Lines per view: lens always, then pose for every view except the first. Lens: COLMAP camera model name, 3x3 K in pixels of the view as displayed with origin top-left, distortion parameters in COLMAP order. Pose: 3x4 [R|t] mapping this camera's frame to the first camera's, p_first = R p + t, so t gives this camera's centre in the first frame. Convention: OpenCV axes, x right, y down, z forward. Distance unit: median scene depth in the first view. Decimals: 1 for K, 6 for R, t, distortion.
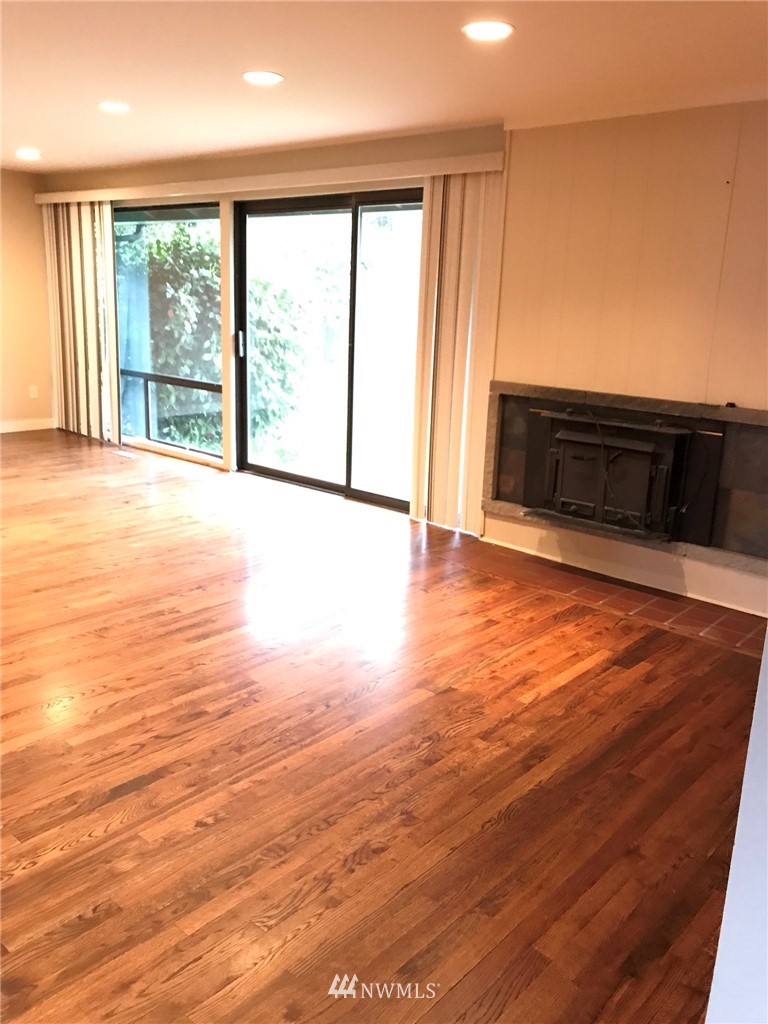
lens RADIAL K [[853.5, 0, 384.0], [0, 853.5, 512.0], [0, 0, 1]] dist [0.036391, -0.004145]
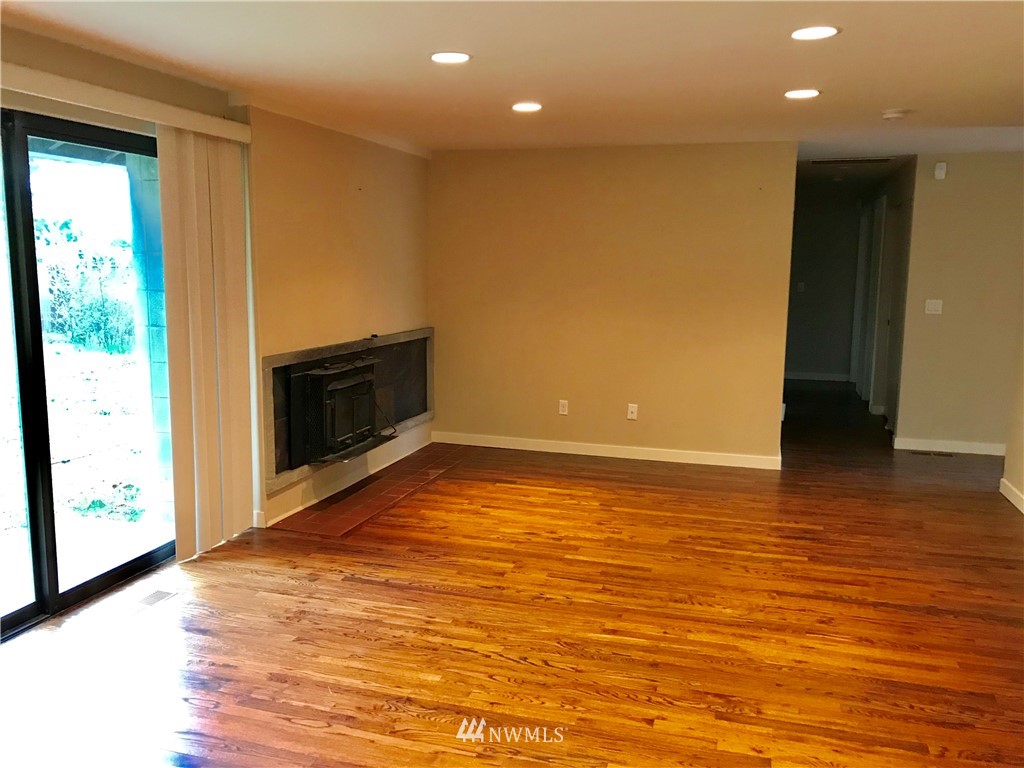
lens RADIAL K [[853.5, 0, 512.0], [0, 853.5, 384.0], [0, 0, 1]] dist [0.036391, -0.004145]
pose [[-0.420534, -0.172846, 0.890660, -1.057854], [0.199896, 0.939910, 0.276786, -0.418240], [-0.884982, 0.294437, -0.360713, 1.381427]]
